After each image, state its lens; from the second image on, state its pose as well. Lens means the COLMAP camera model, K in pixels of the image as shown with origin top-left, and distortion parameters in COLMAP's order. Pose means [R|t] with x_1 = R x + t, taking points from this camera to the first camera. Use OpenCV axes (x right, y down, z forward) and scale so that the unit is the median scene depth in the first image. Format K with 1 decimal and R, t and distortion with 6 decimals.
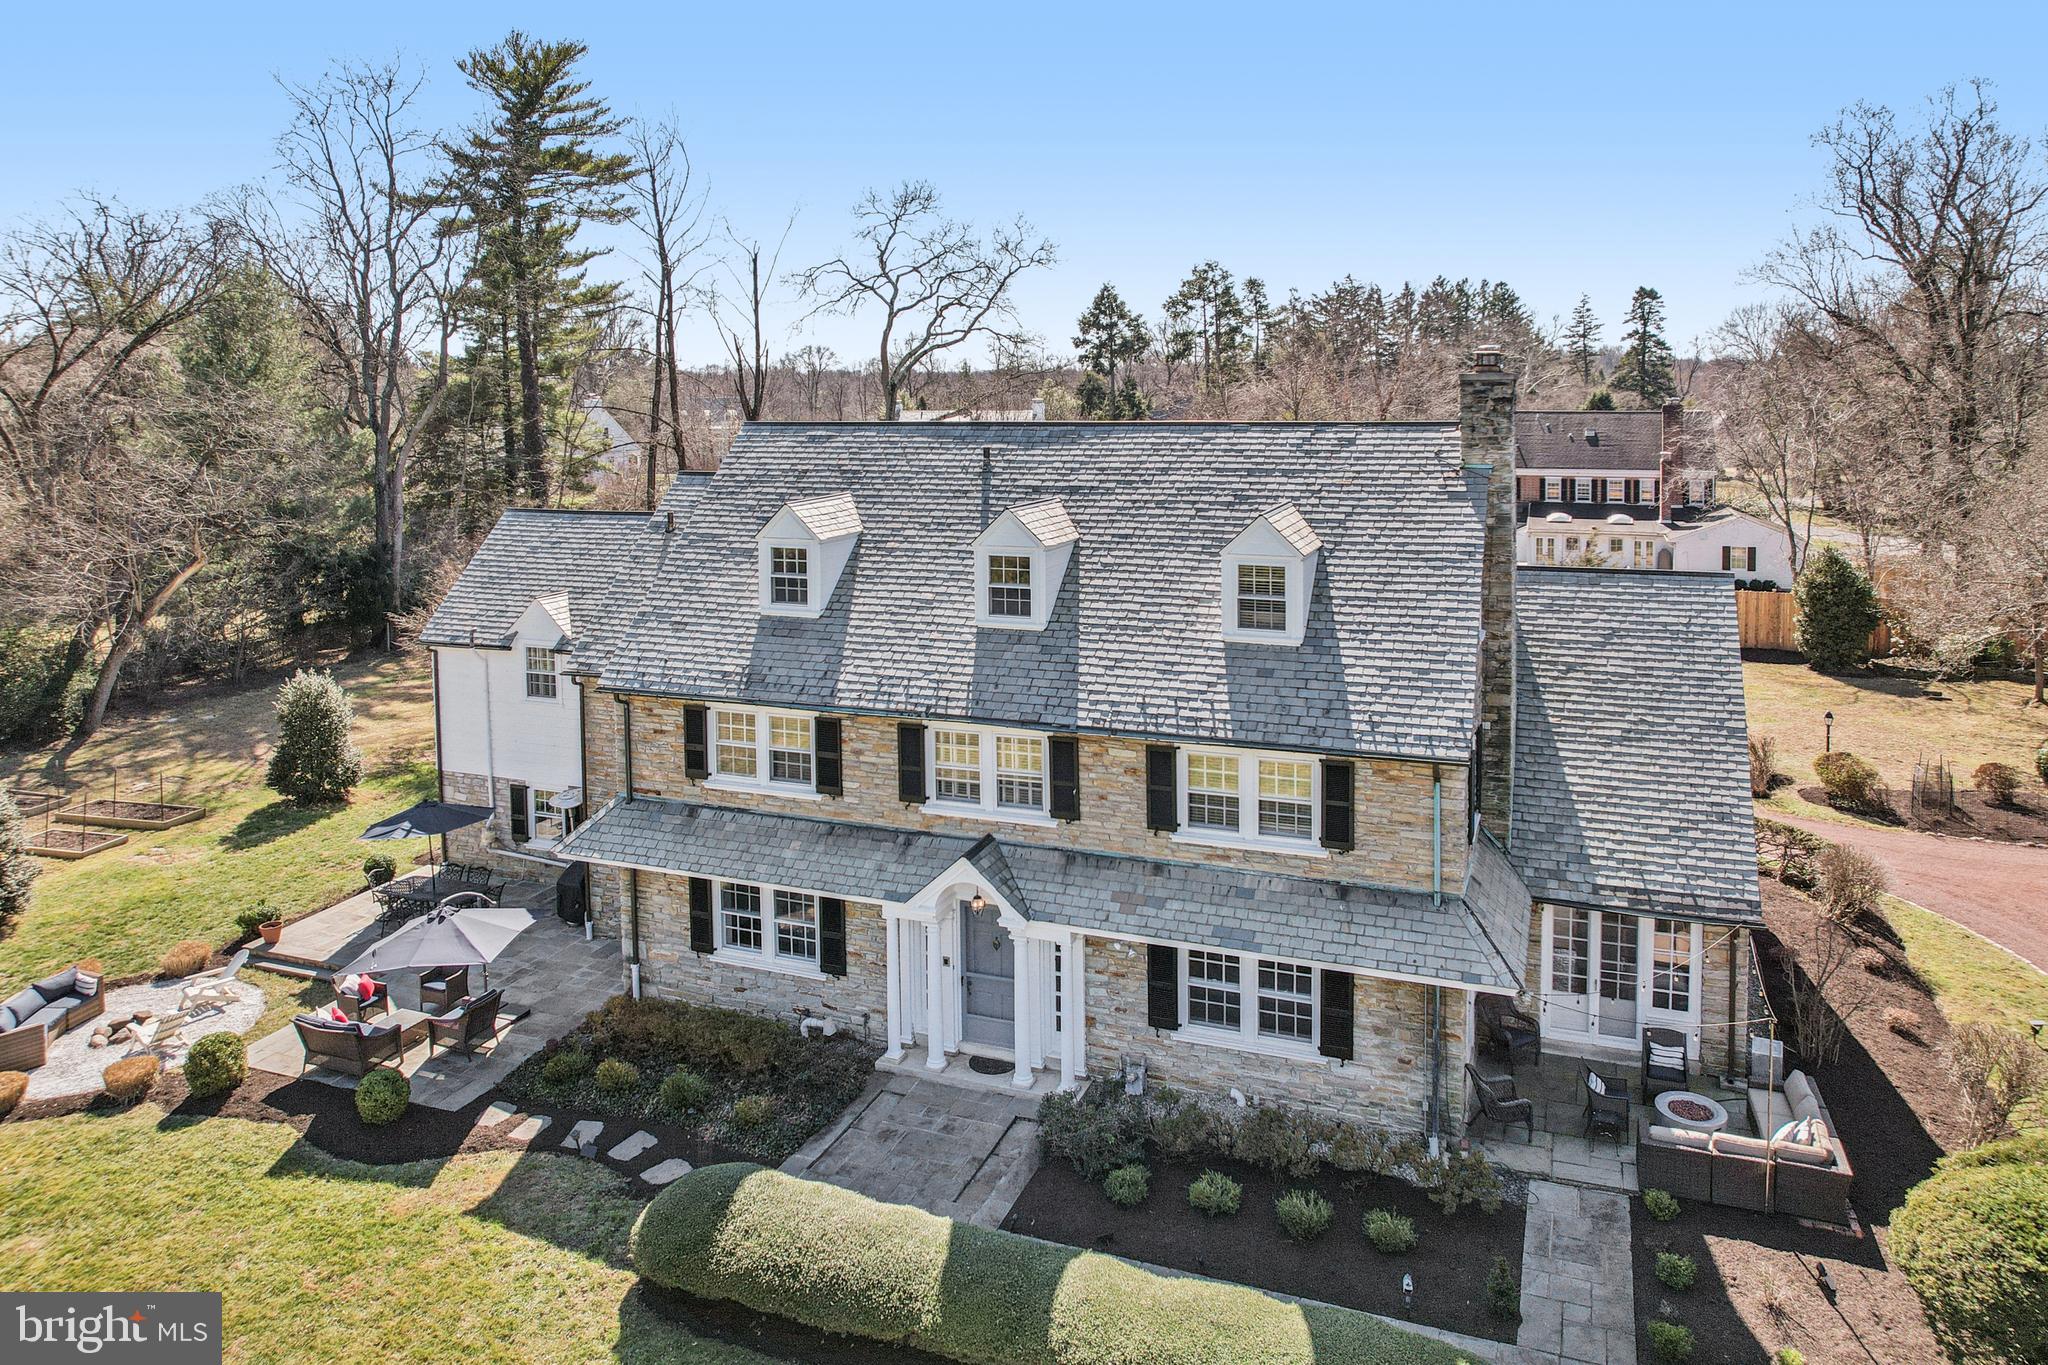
lens RADIAL K [[1389.3, 0, 1029.3], [0, 1389.3, 448.5], [0, 0, 1]] dist [-0.020570, 0.000809]
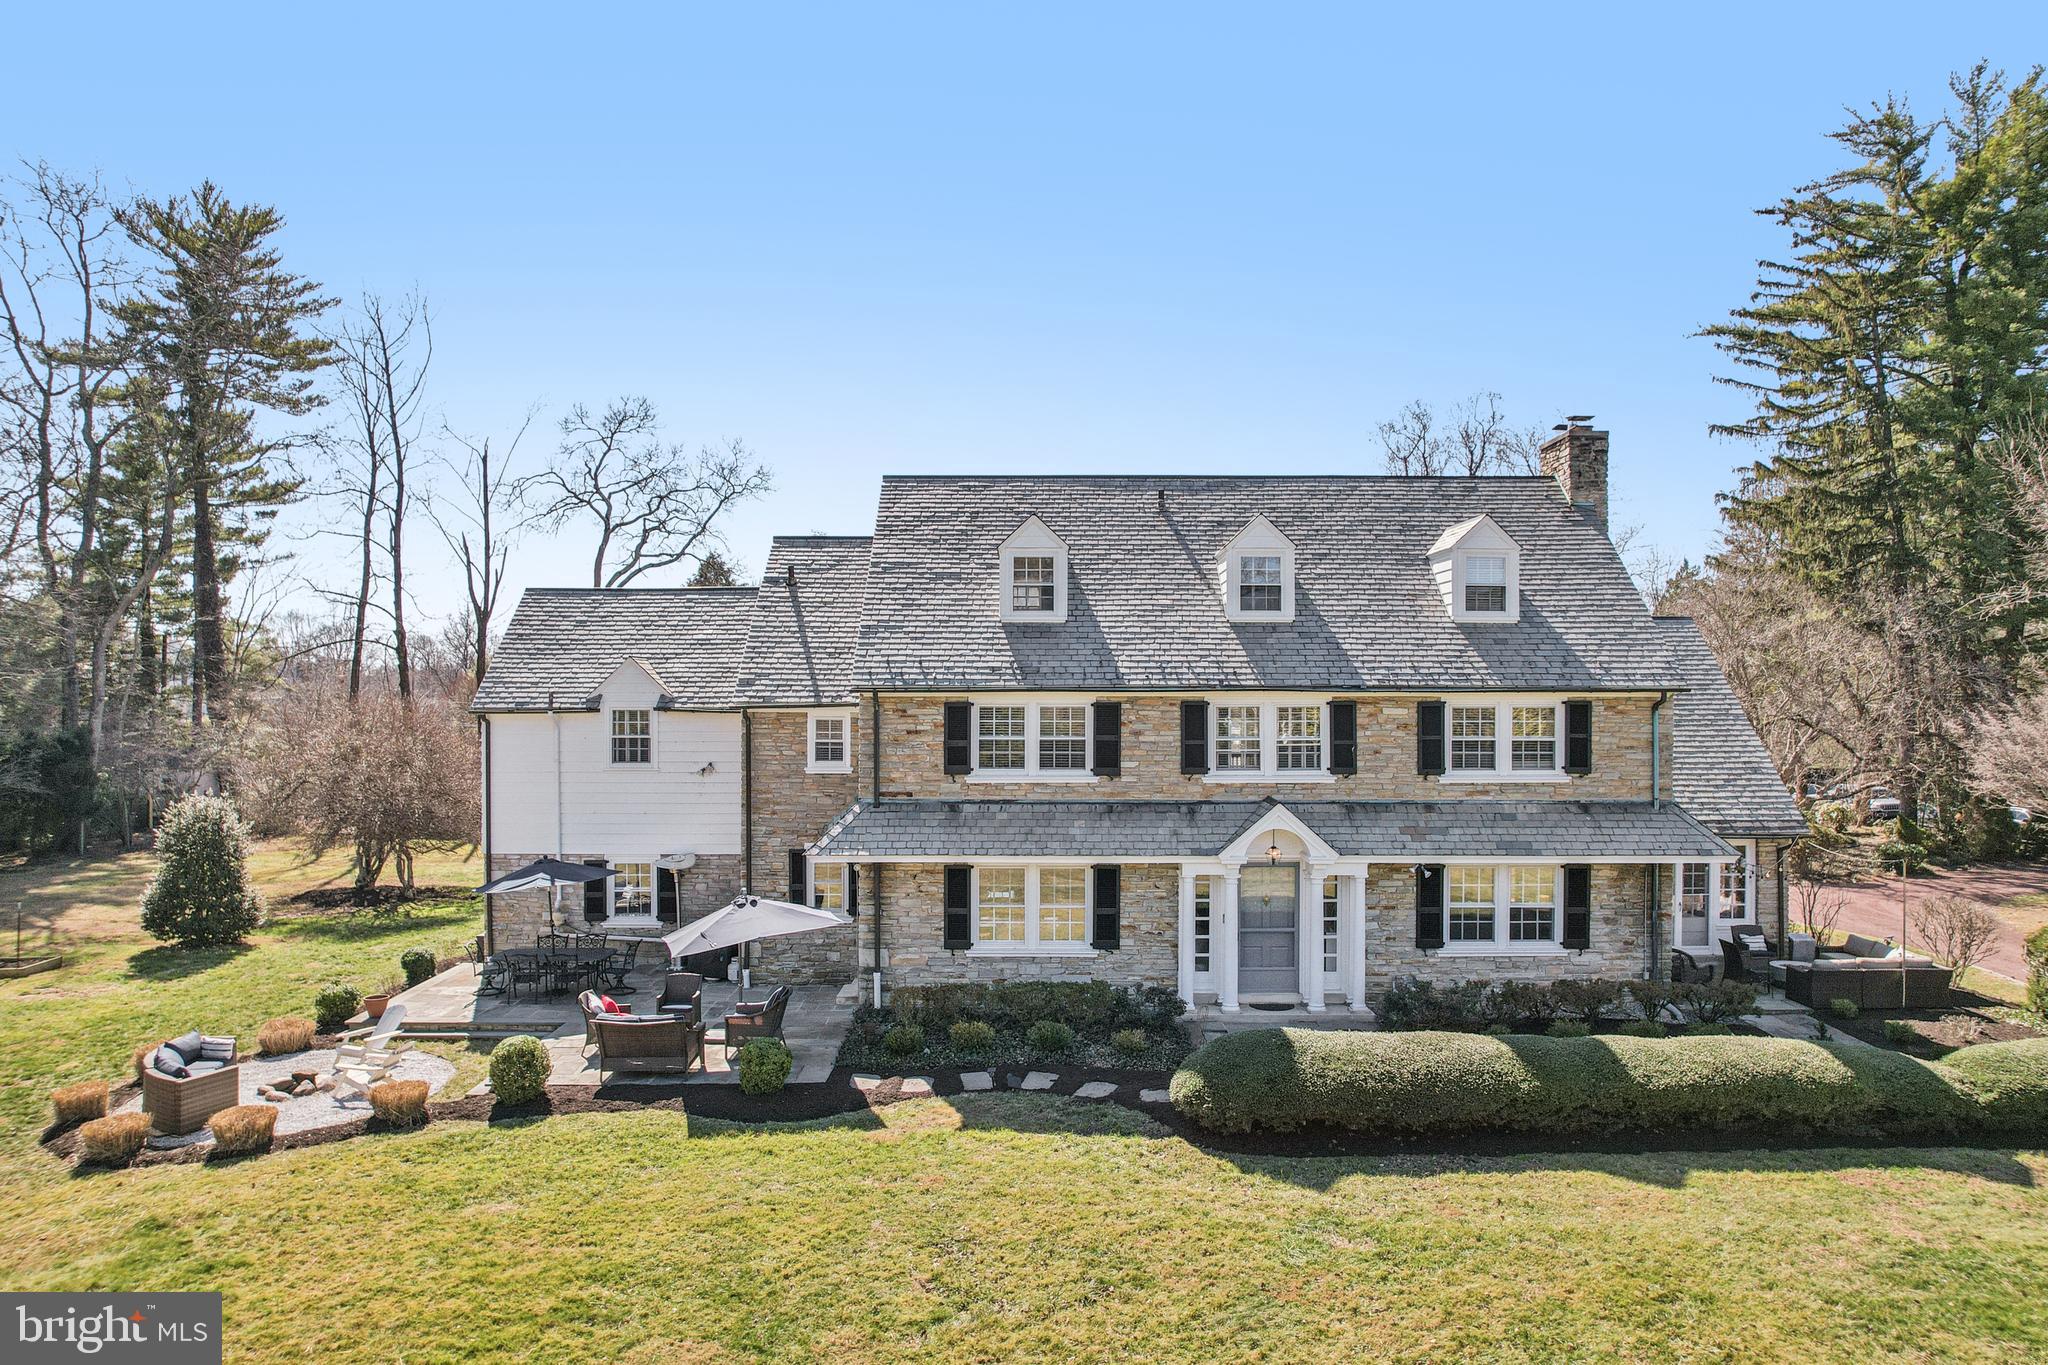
lens RADIAL K [[1328.5, 0, 1028.9], [0, 1328.5, 690.7], [0, 0, 1]] dist [-0.060805, 0.056948]
pose [[0.931139, 0.013978, 0.364397, -0.573096], [0.004457, 0.998754, -0.049699, 0.235946], [-0.364637, 0.047901, 0.929917, 0.075561]]
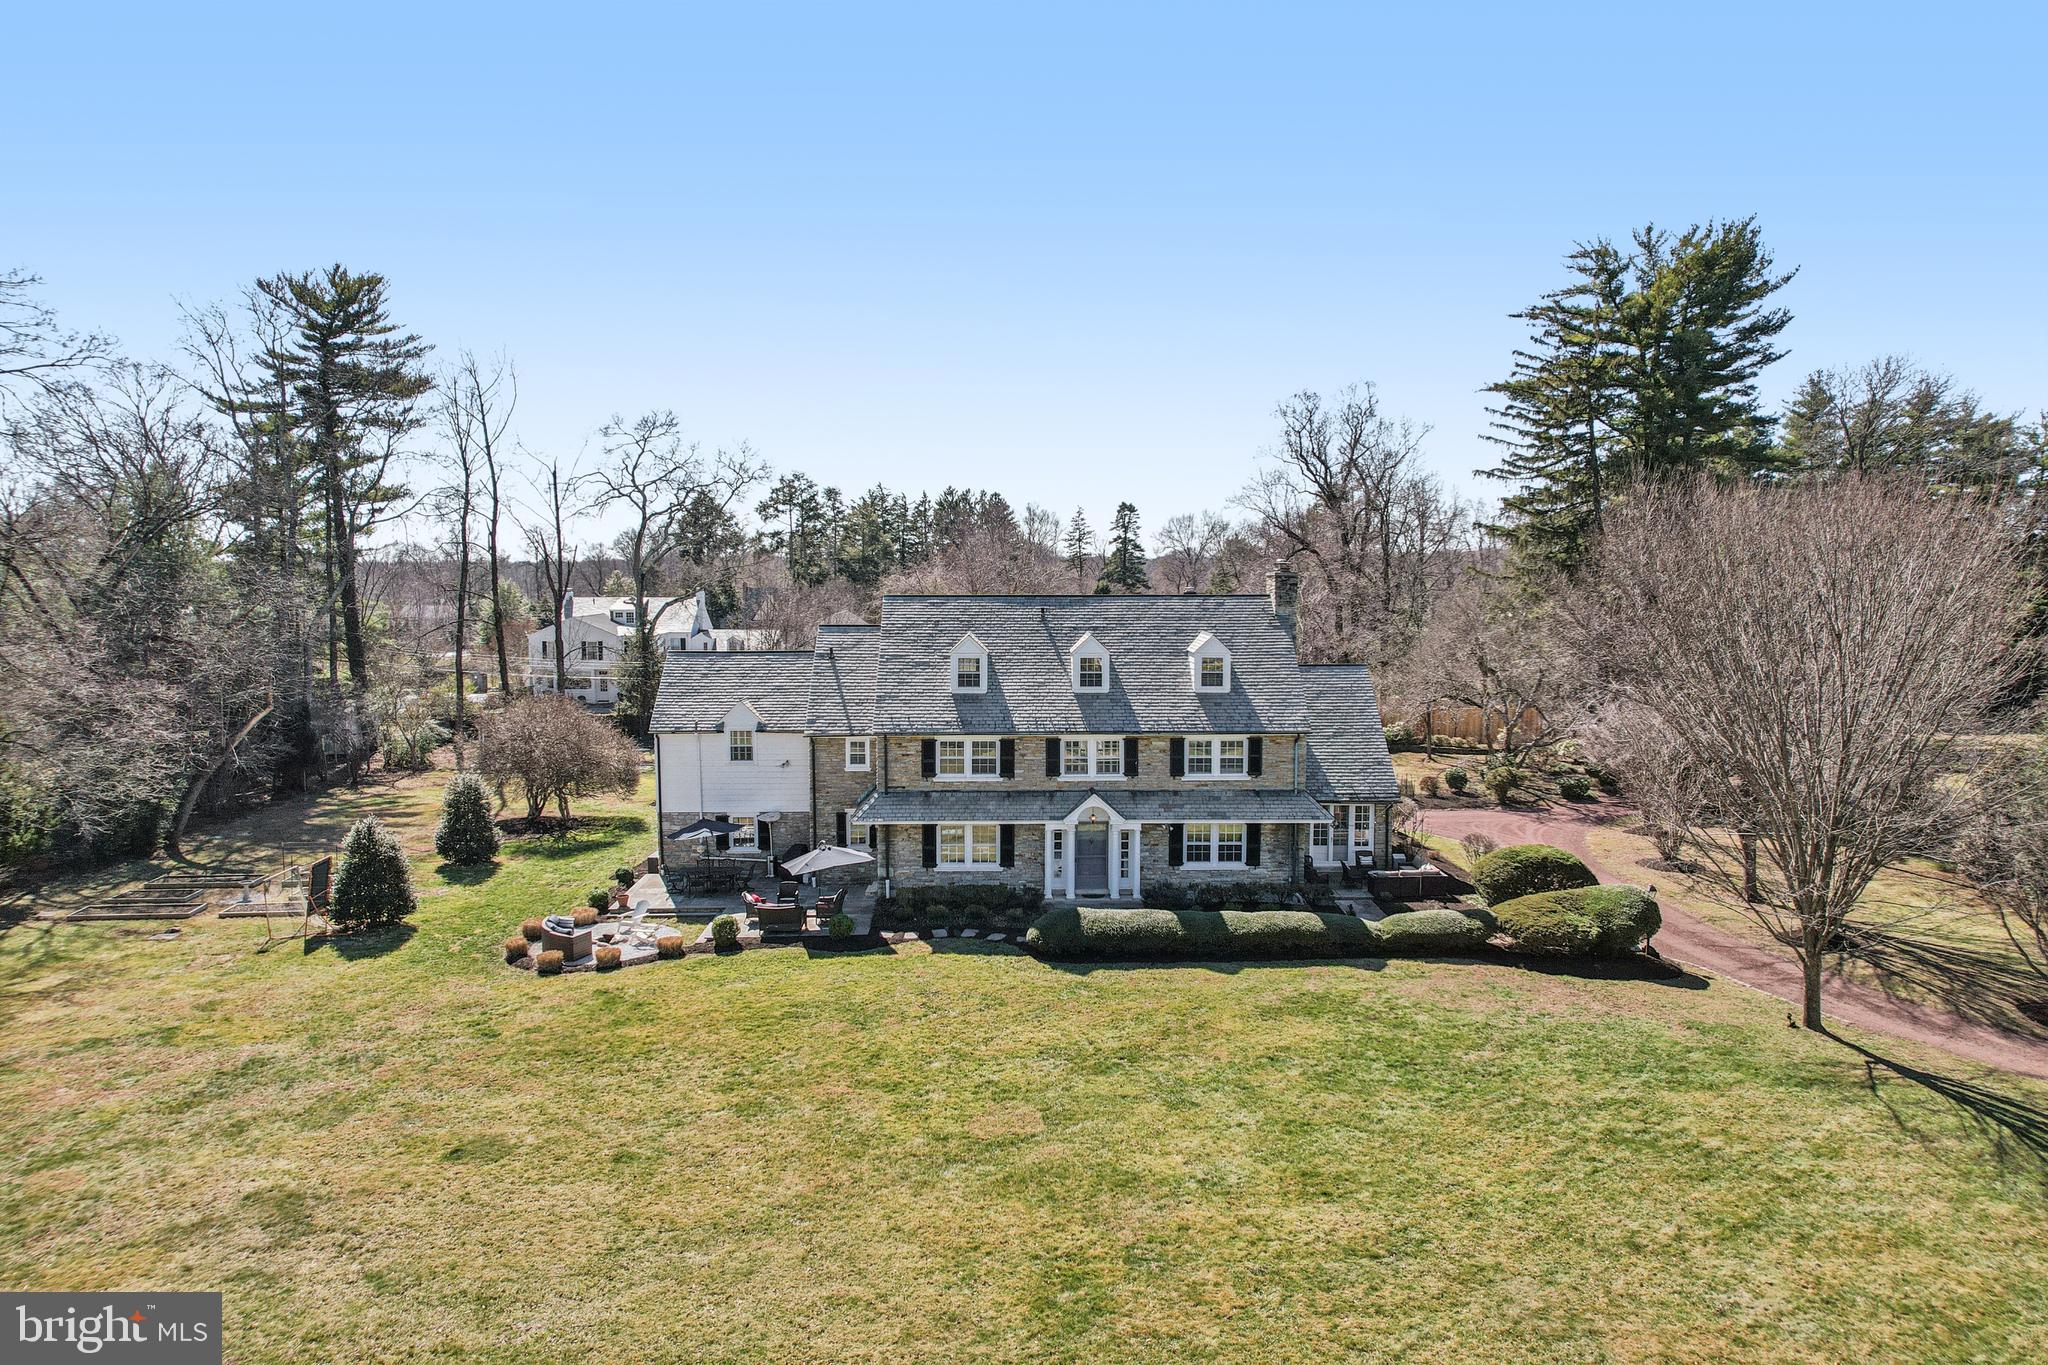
lens RADIAL K [[1330.2, 0, 1024.0], [0, 1330.2, 682.5], [0, 0, 1]] dist [-0.034335, -0.000640]
pose [[0.922401, -0.020727, 0.385677, -0.871474], [0.007249, 0.999312, 0.036368, 0.040967], [-0.386165, -0.030750, 0.921917, -0.798483]]
